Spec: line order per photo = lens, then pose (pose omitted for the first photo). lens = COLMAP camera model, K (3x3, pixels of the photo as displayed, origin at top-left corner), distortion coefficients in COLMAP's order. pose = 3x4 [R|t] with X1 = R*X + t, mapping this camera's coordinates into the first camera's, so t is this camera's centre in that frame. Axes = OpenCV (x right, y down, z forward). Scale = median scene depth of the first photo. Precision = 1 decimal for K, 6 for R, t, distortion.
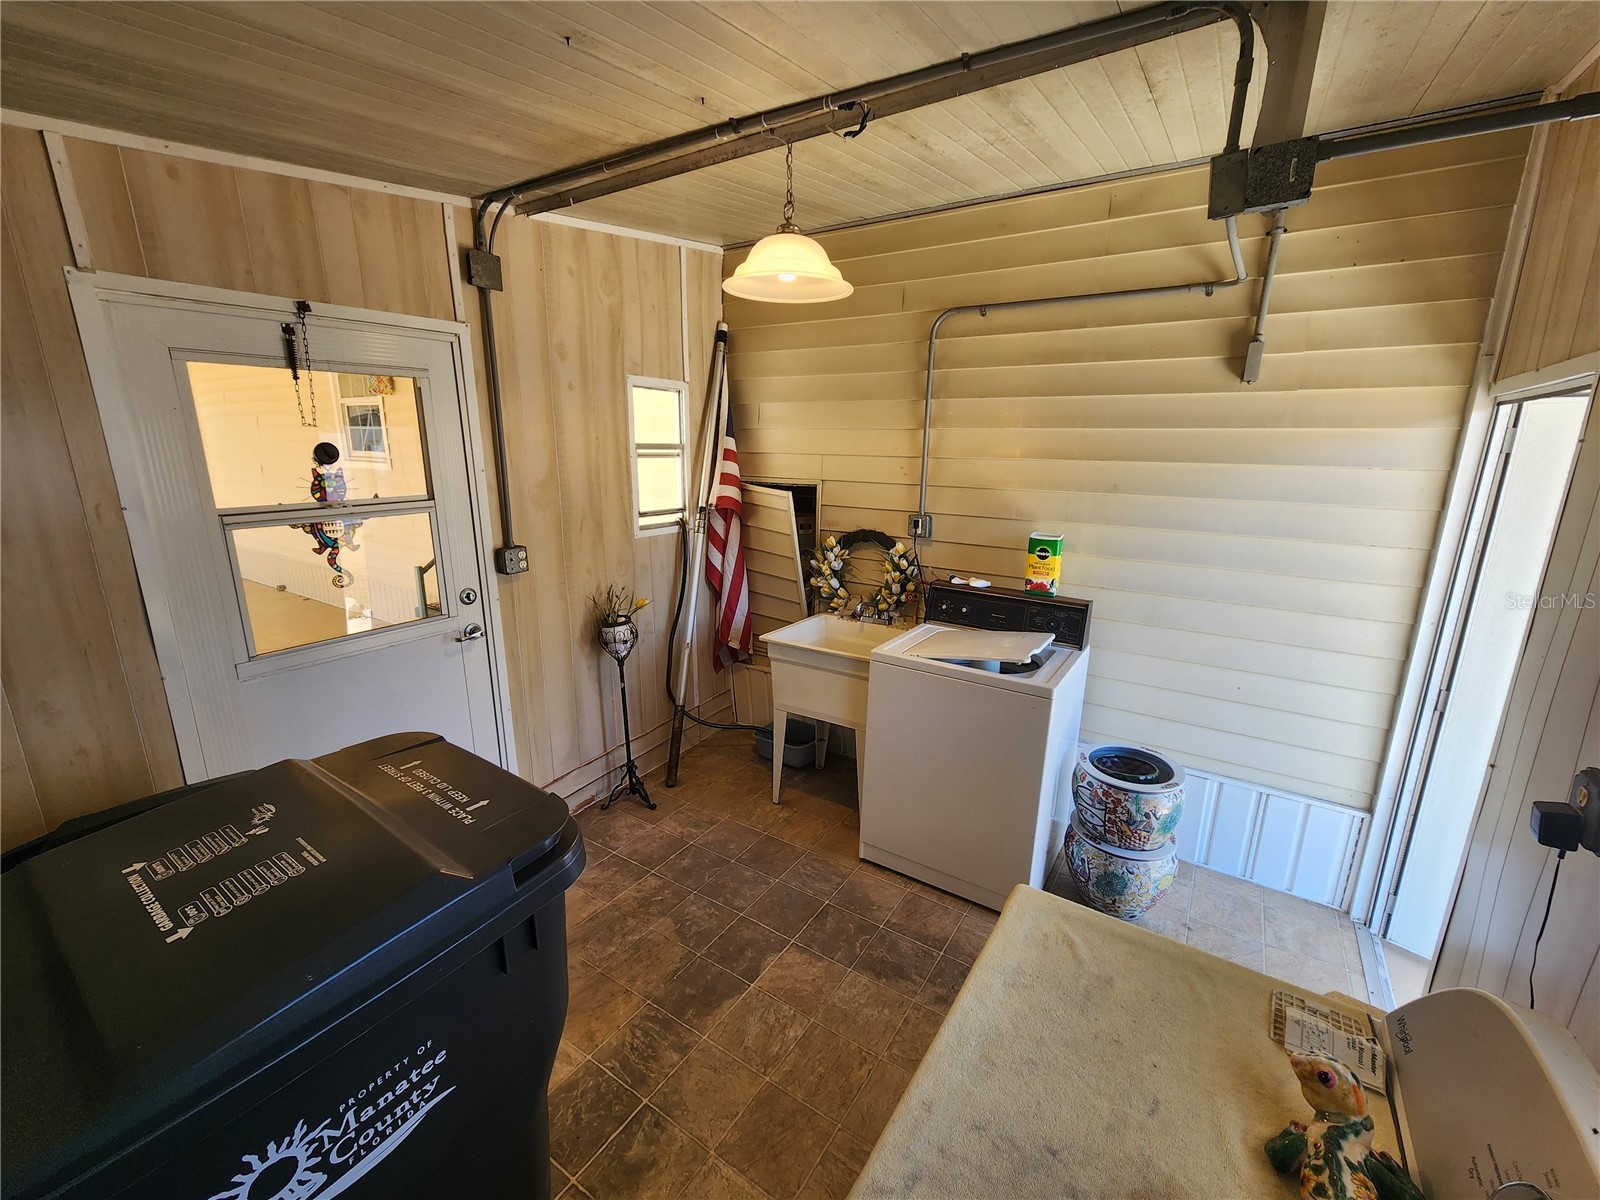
lens RADIAL K [[657.8, 0, 803.0], [0, 657.8, 598.0], [0, 0, 1]] dist [-0.001985, 0.000901]
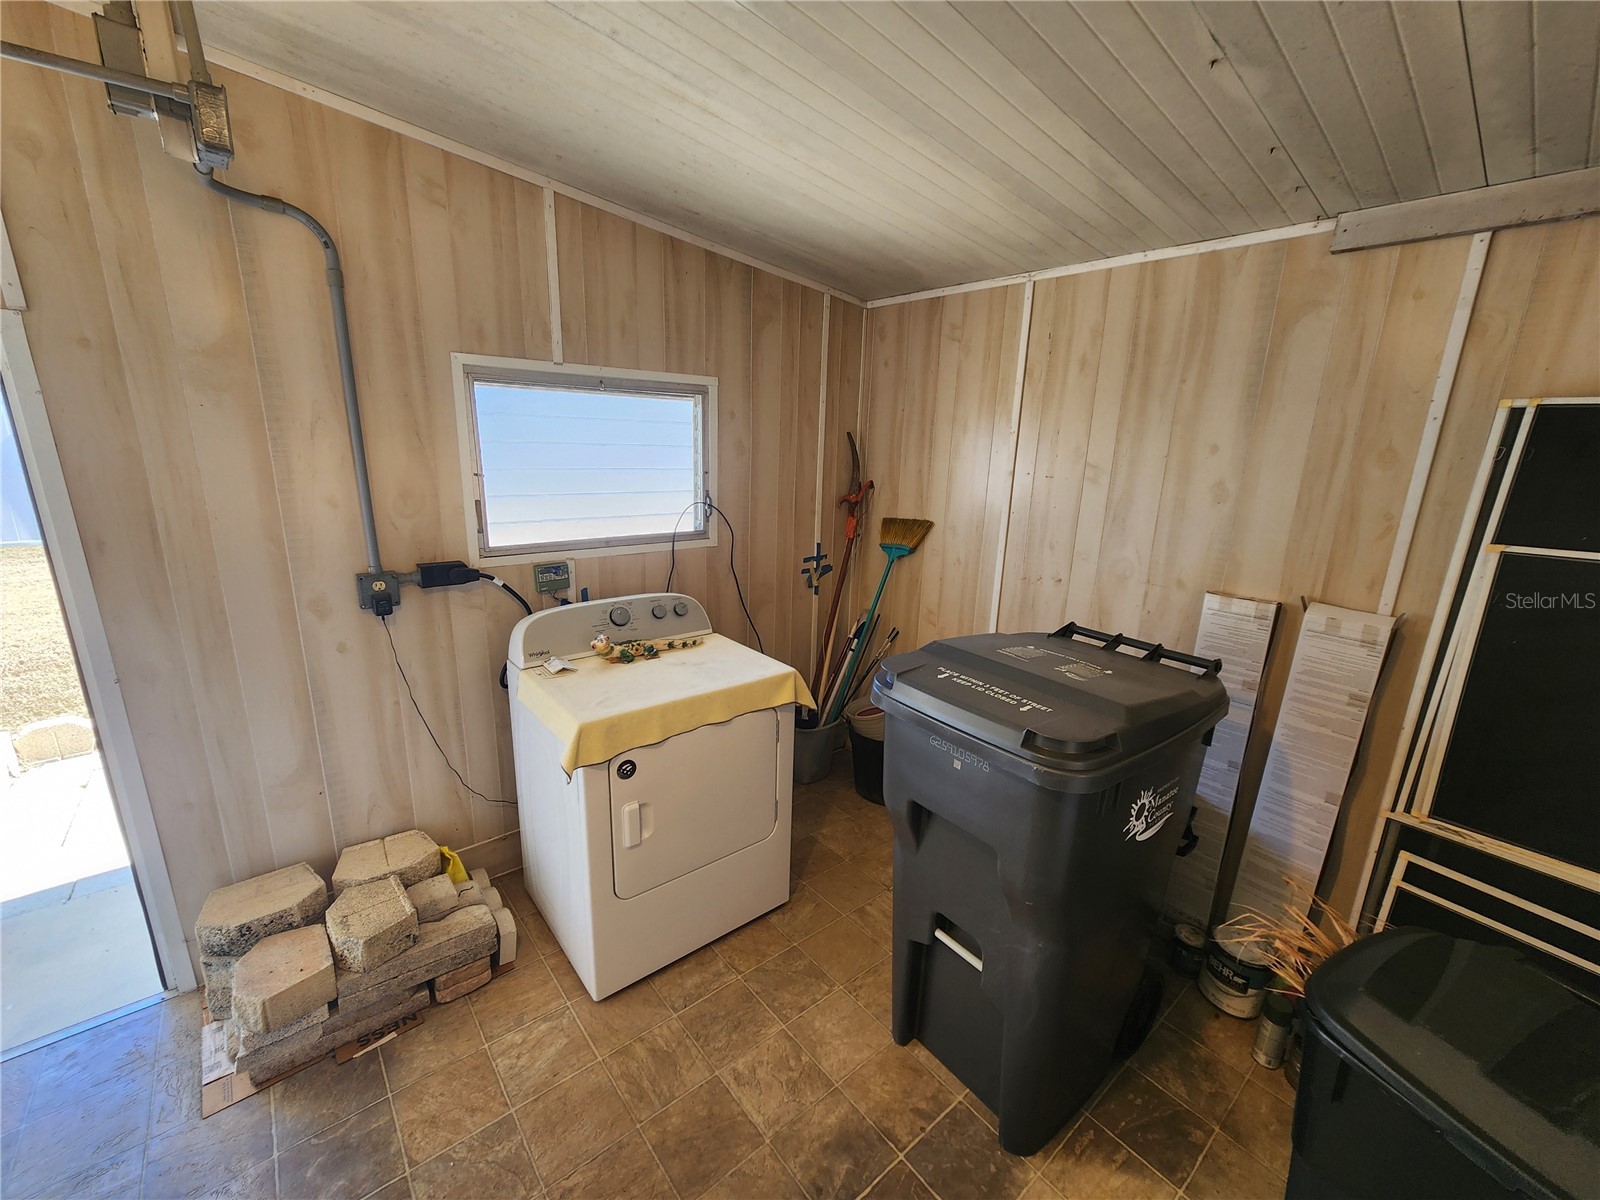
lens RADIAL K [[657.8, 0, 810.7], [0, 657.8, 603.7], [0, 0, 1]] dist [-0.001985, 0.000901]
pose [[-0.959383, -0.110085, 0.259742, -0.300253], [0.025283, 0.883463, 0.467818, -0.274023], [-0.280973, 0.455384, -0.844796, 1.178613]]
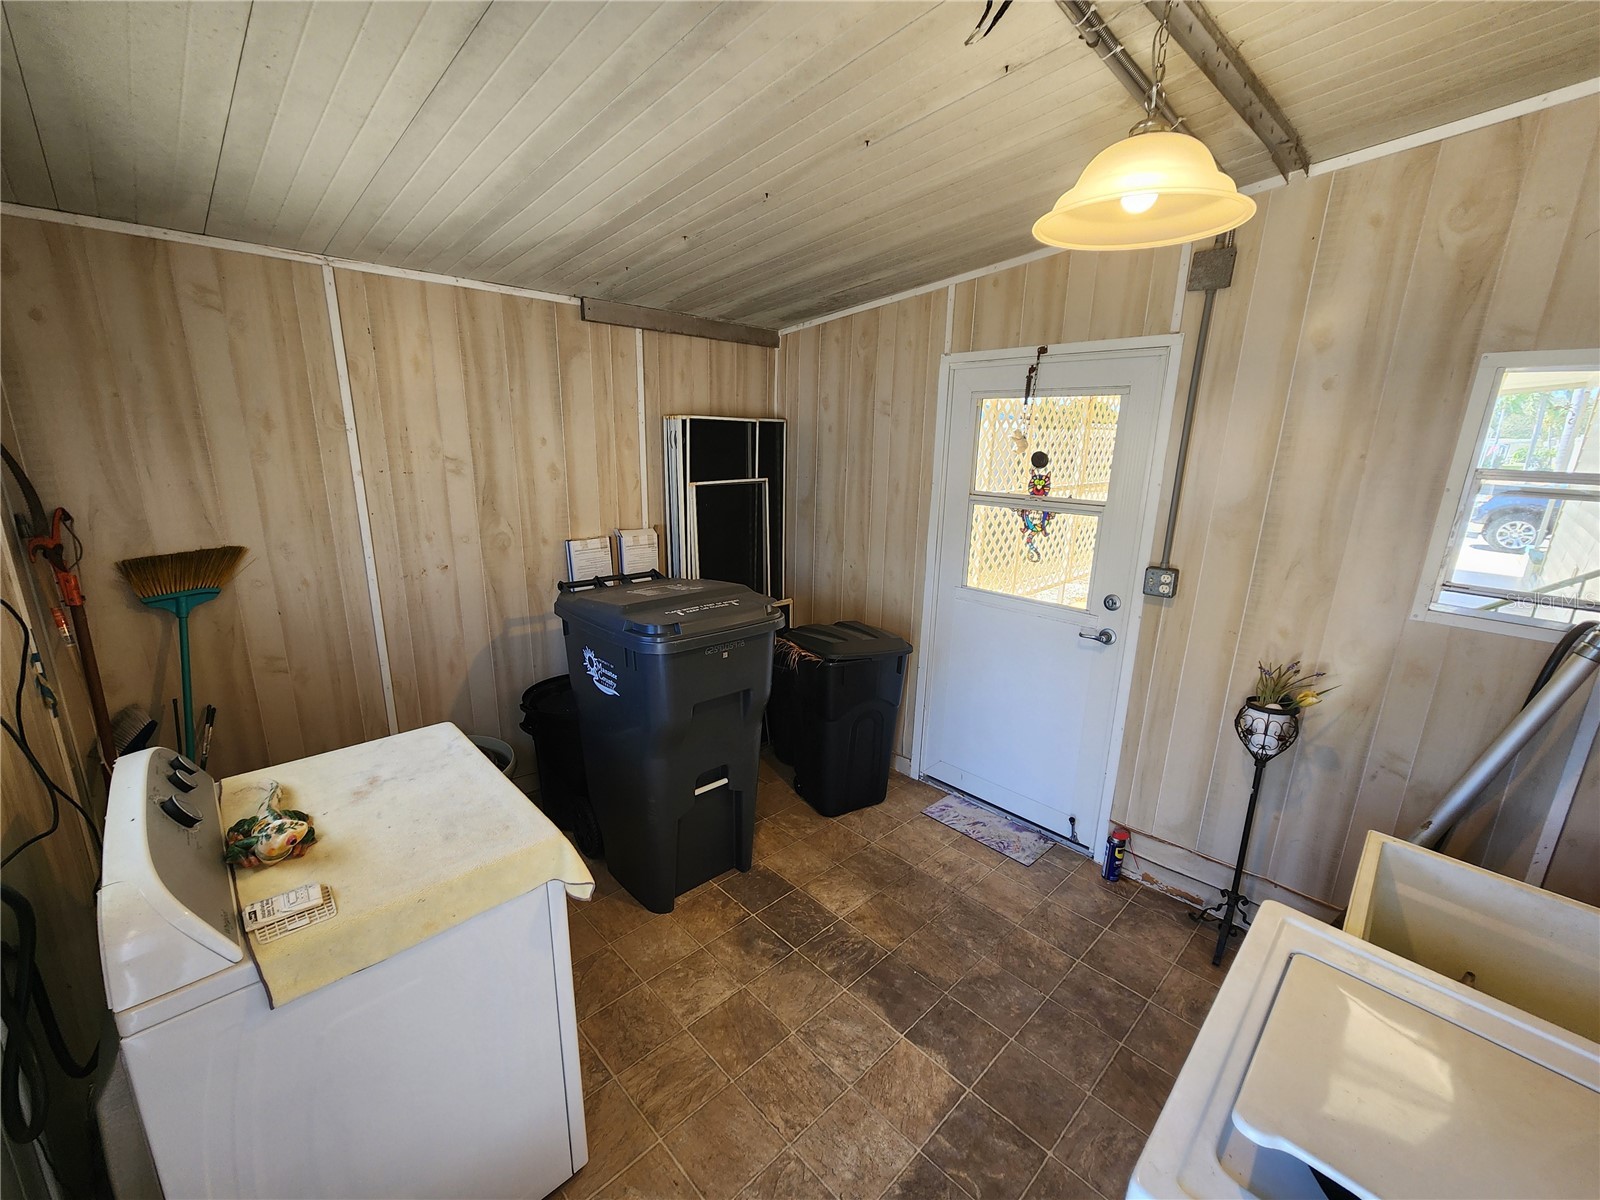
lens RADIAL K [[657.8, 0, 799.9], [0, 657.8, 605.2], [0, 0, 1]] dist [-0.001985, 0.000901]
pose [[-0.217389, 0.229981, -0.948605, 0.734551], [-0.255495, 0.924555, 0.282701, -0.208367], [0.942053, 0.303820, -0.142229, 0.861203]]
